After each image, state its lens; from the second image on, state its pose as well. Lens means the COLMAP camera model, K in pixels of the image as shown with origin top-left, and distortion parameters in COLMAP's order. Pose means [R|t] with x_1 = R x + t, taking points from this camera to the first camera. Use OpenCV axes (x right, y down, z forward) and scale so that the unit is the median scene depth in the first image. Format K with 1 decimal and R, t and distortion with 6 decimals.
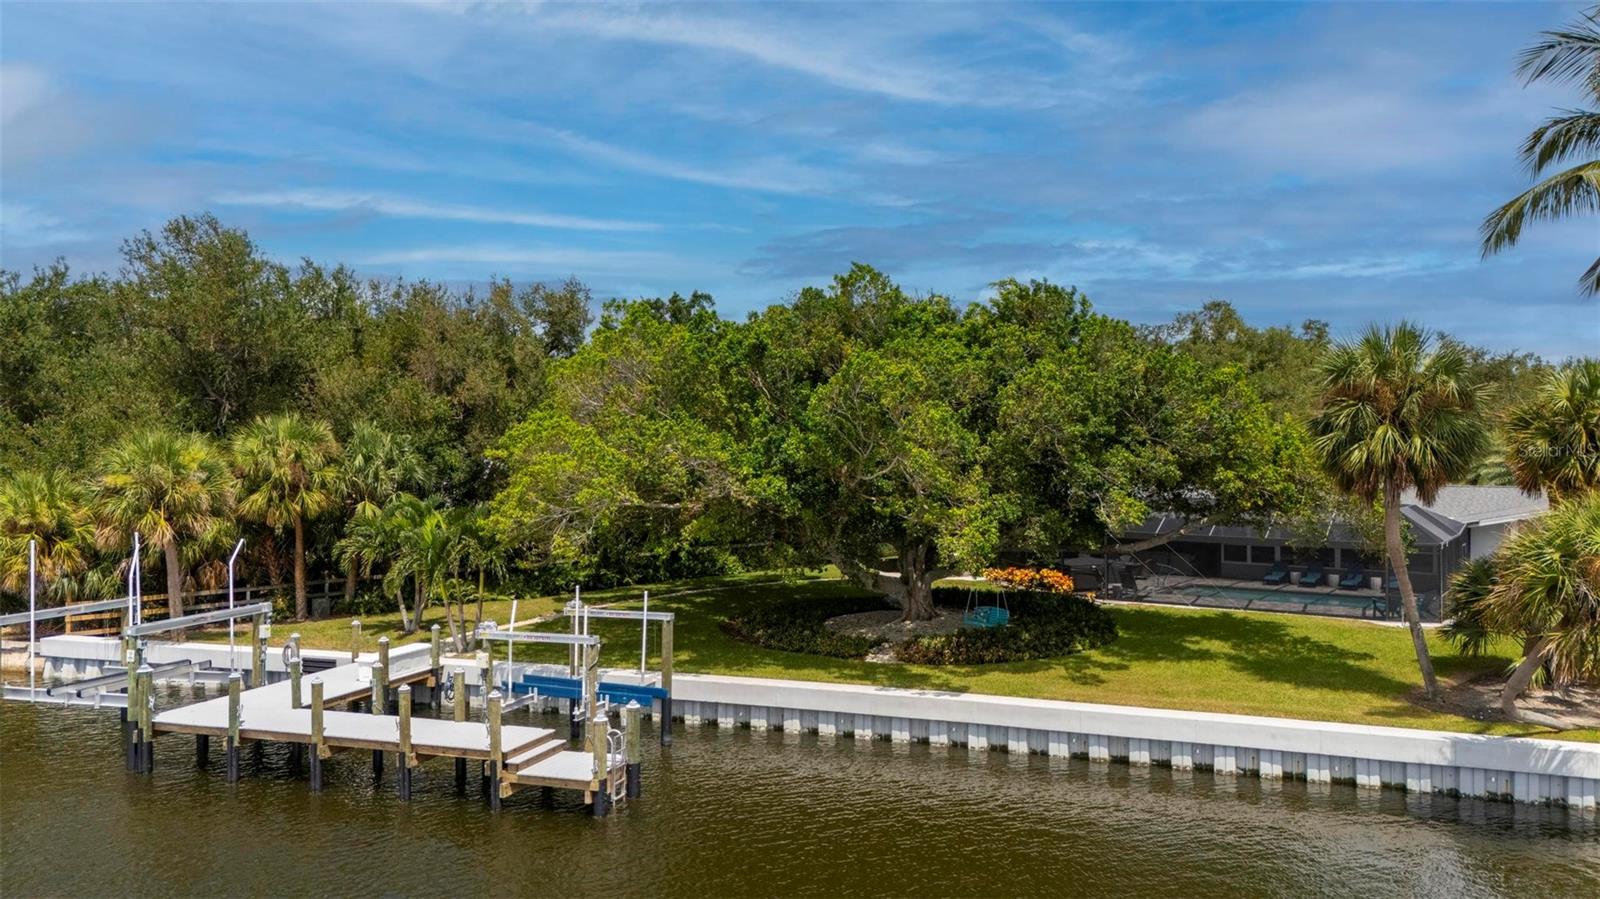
lens RADIAL K [[1121.7, 0, 801.7], [0, 1121.7, 440.7], [0, 0, 1]] dist [0.064639, -0.042774]
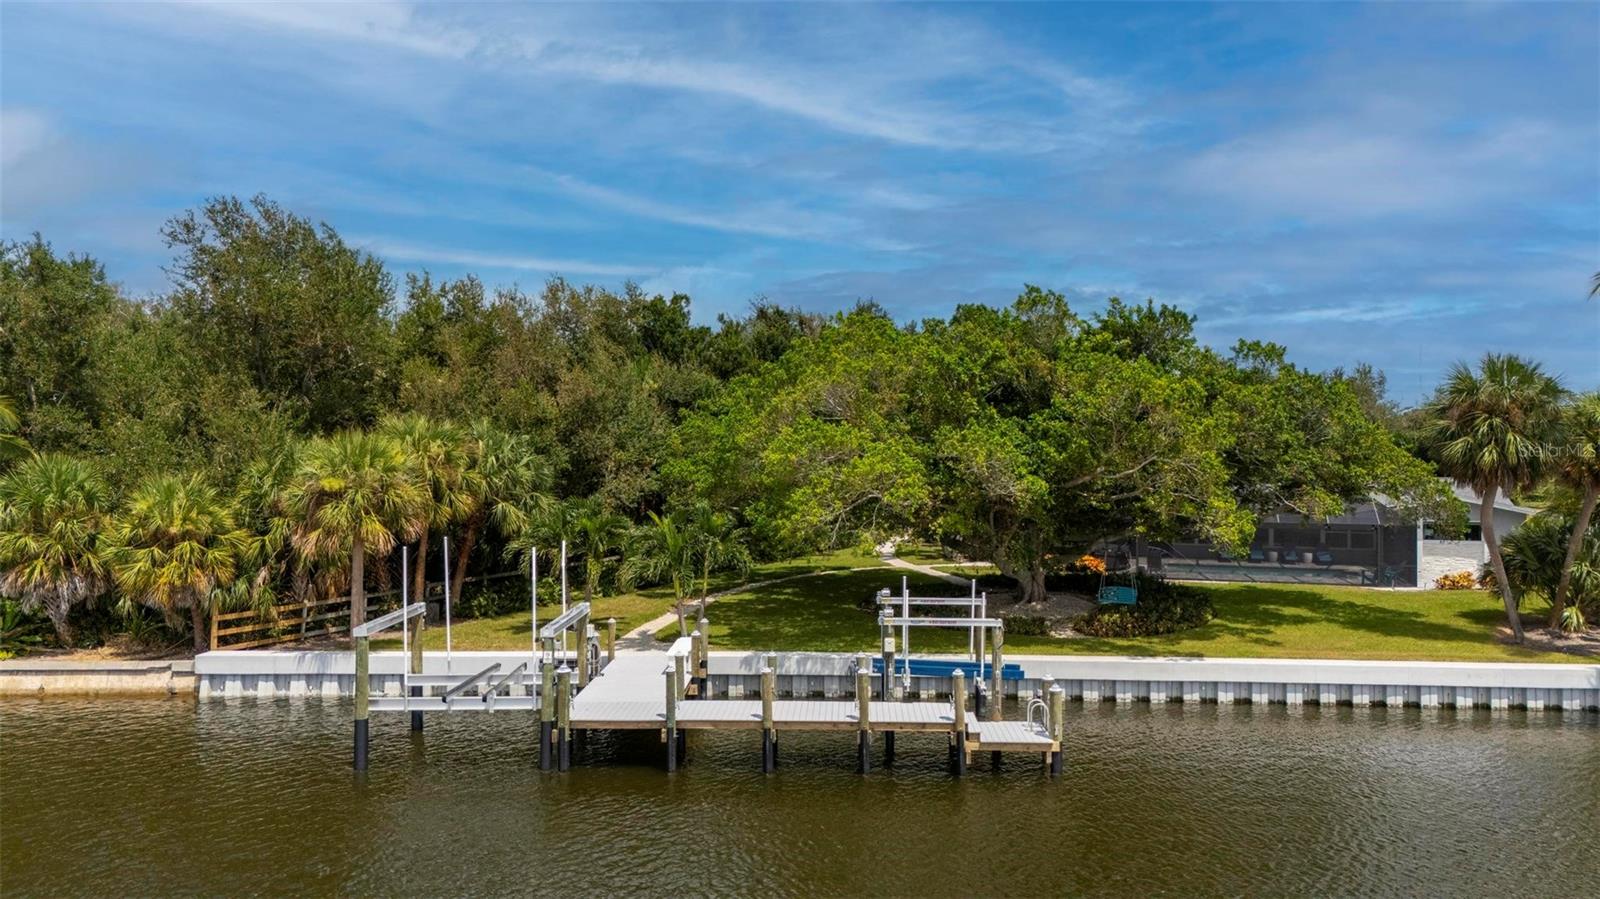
lens RADIAL K [[1115.2, 0, 799.1], [0, 1115.2, 470.7], [0, 0, 1]] dist [0.038490, -0.001067]
pose [[0.961455, -0.007002, 0.274873, -0.521642], [-0.001613, 0.999515, 0.031107, -0.007037], [-0.274958, -0.030351, 0.960977, -0.008319]]
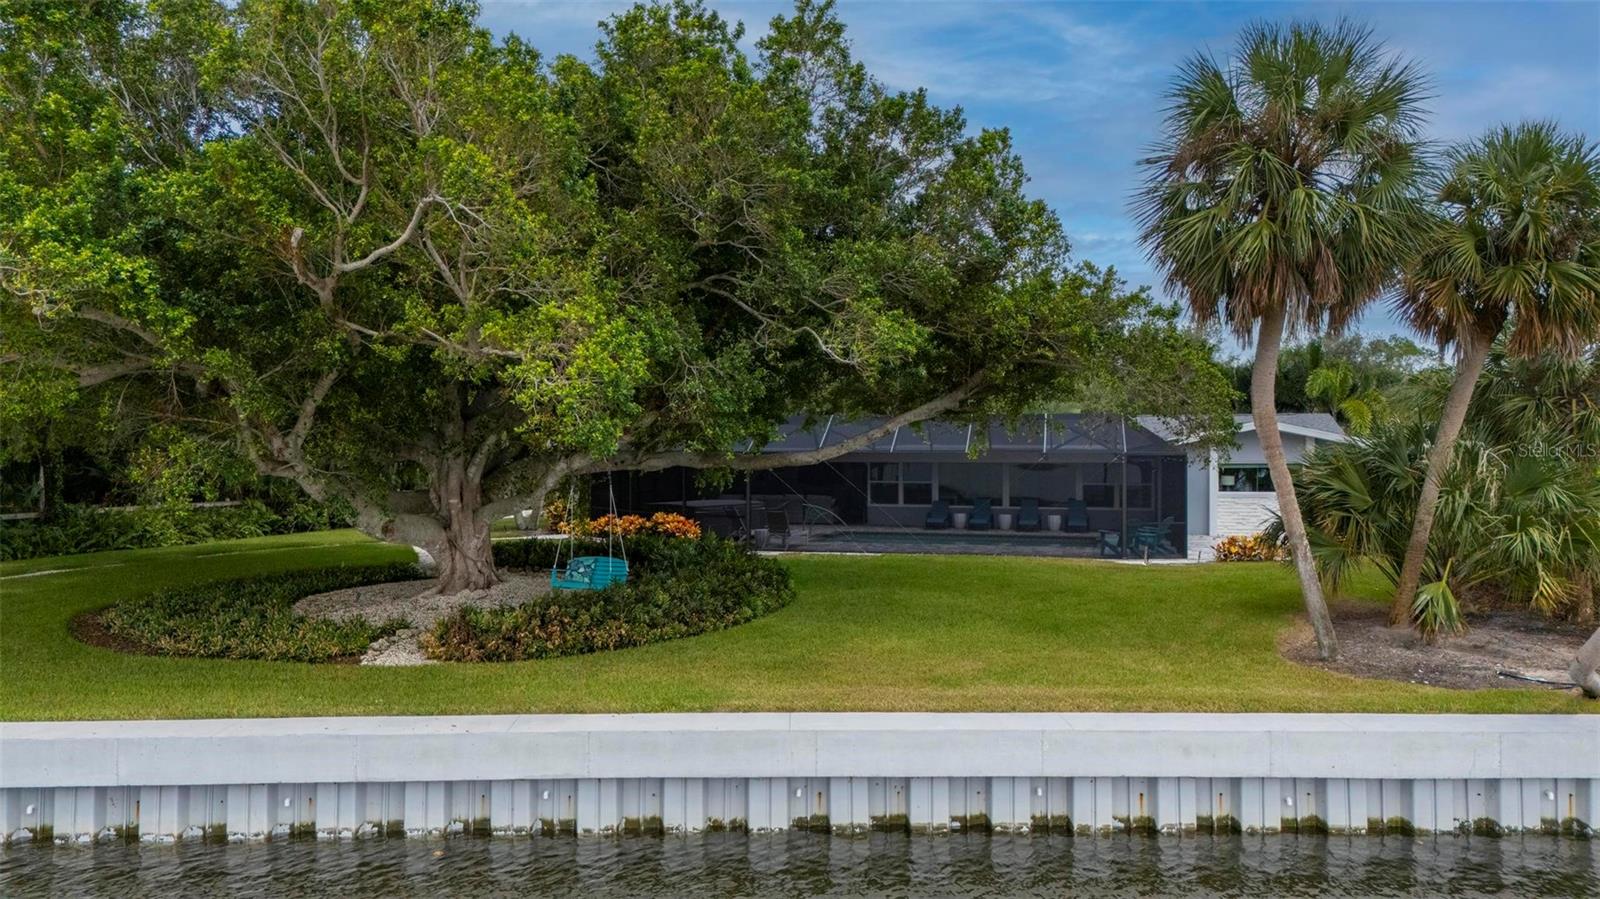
lens RADIAL K [[1151.5, 0, 771.6], [0, 1151.5, 442.8], [0, 0, 1]] dist [0.102715, -0.105912]
pose [[0.935893, 0.000087, 0.352285, 0.047269], [-0.002695, 0.999972, 0.006913, 0.095365], [-0.352274, -0.007419, 0.935867, 0.459487]]
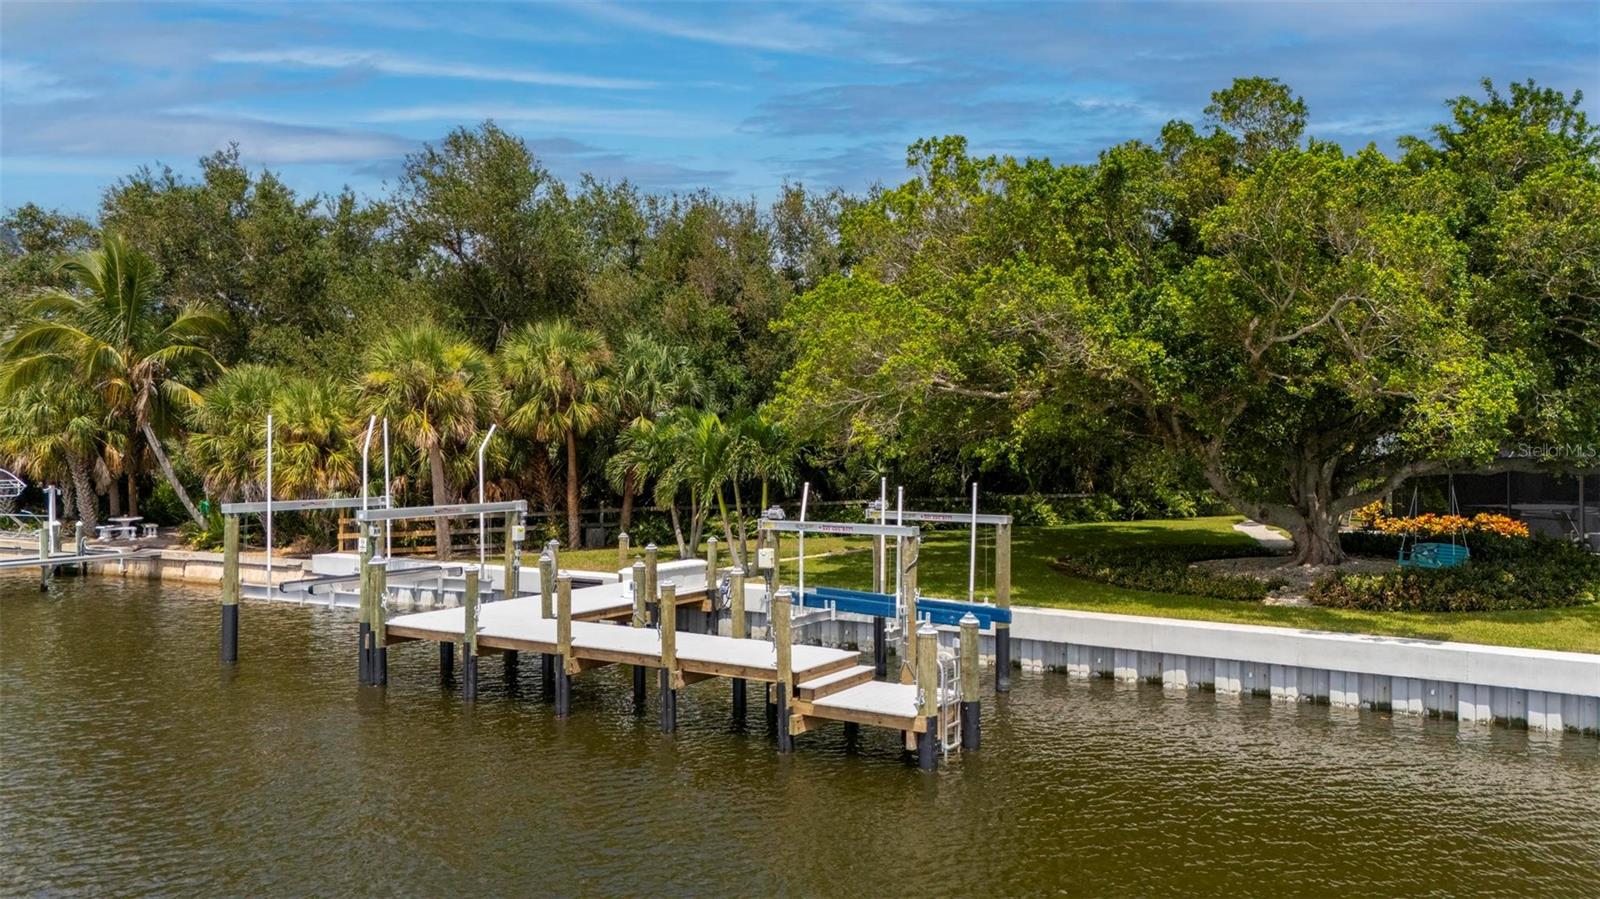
lens RADIAL K [[1138.0, 0, 823.6], [0, 1138.0, 444.5], [0, 0, 1]] dist [0.072132, -0.063674]
pose [[0.974660, 0.000865, -0.223691, -0.058661], [0.000679, 0.999976, 0.006827, 0.089203], [0.223692, -0.006806, 0.974636, 0.209798]]
